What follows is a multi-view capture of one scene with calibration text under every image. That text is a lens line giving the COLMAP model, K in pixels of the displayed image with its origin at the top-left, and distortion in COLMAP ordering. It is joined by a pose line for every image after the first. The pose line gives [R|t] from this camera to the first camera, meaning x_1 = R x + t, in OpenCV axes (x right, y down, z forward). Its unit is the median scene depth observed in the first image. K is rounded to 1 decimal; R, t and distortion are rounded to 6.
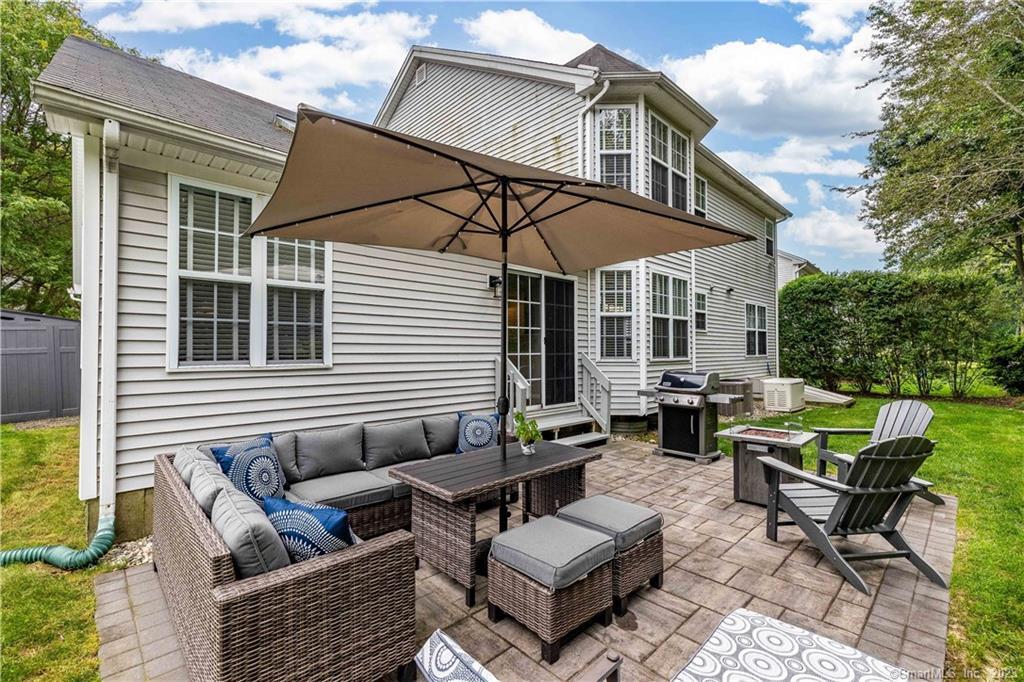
lens RADIAL K [[436.4, 0, 512.0], [0, 436.4, 341.0], [0, 0, 1]] dist [0.000016, -0.000288]
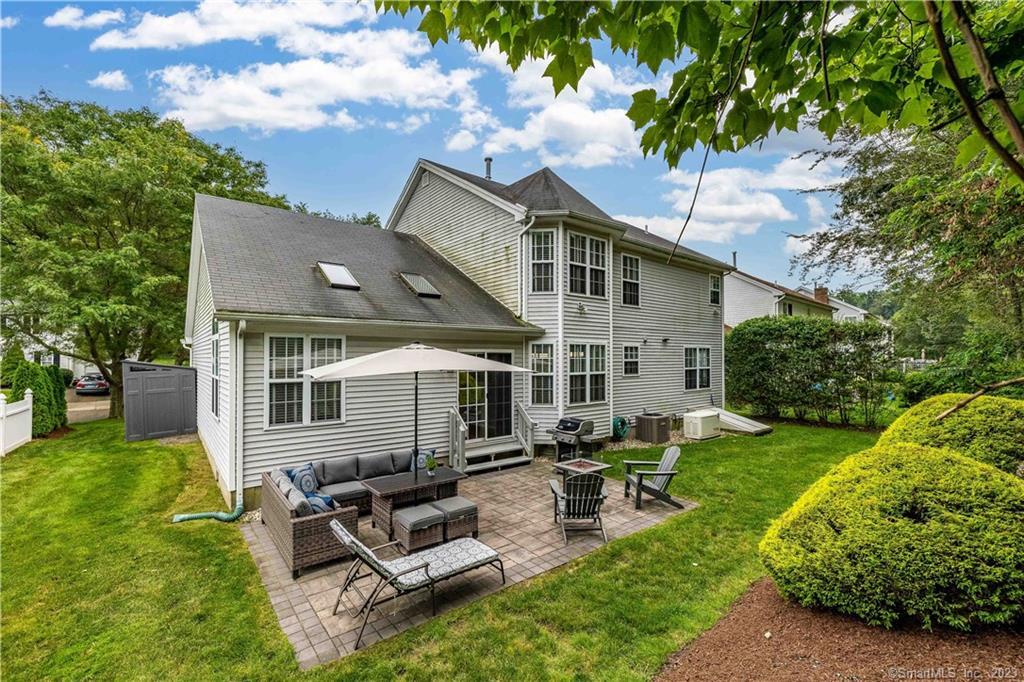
lens RADIAL K [[423.1, 0, 505.9], [0, 423.1, 348.3], [0, 0, 1]] dist [-0.001176, -0.000075]
pose [[0.995067, -0.003726, -0.099131, 0.434395], [0.003647, 0.999993, -0.000988, -0.247539], [0.099134, 0.000621, 0.995074, -0.698260]]
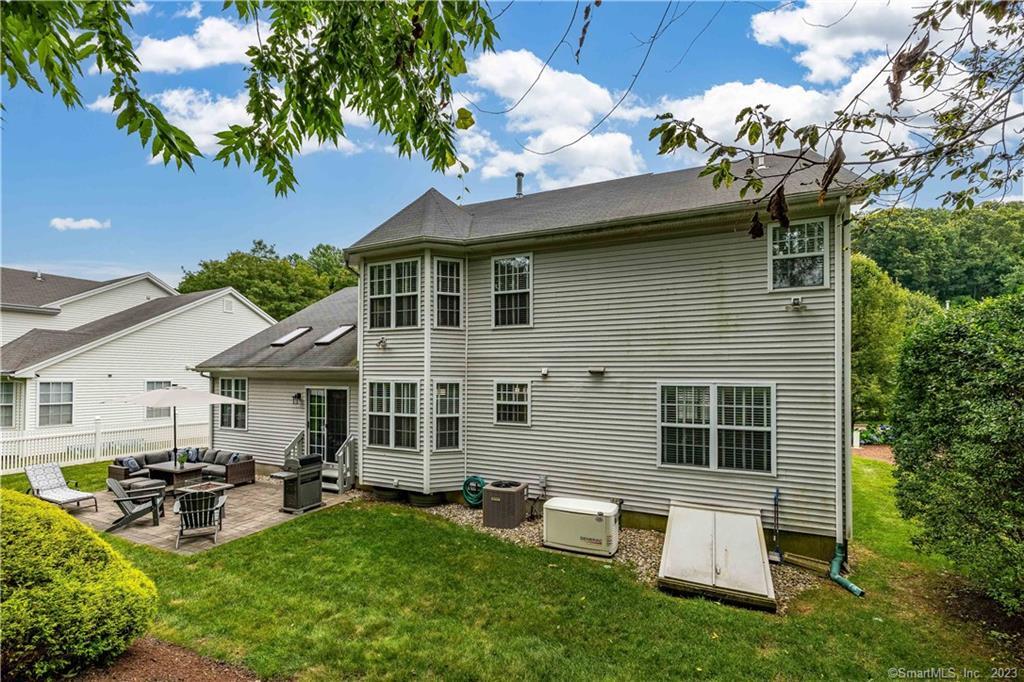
lens RADIAL K [[431.8, 0, 511.7], [0, 431.8, 368.3], [0, 0, 1]] dist [0.001495, 0.000028]
pose [[0.387629, -0.013502, -0.921716, 3.040104], [0.013658, 0.999867, -0.008903, -0.317991], [0.921714, -0.009138, 0.387762, 1.535164]]
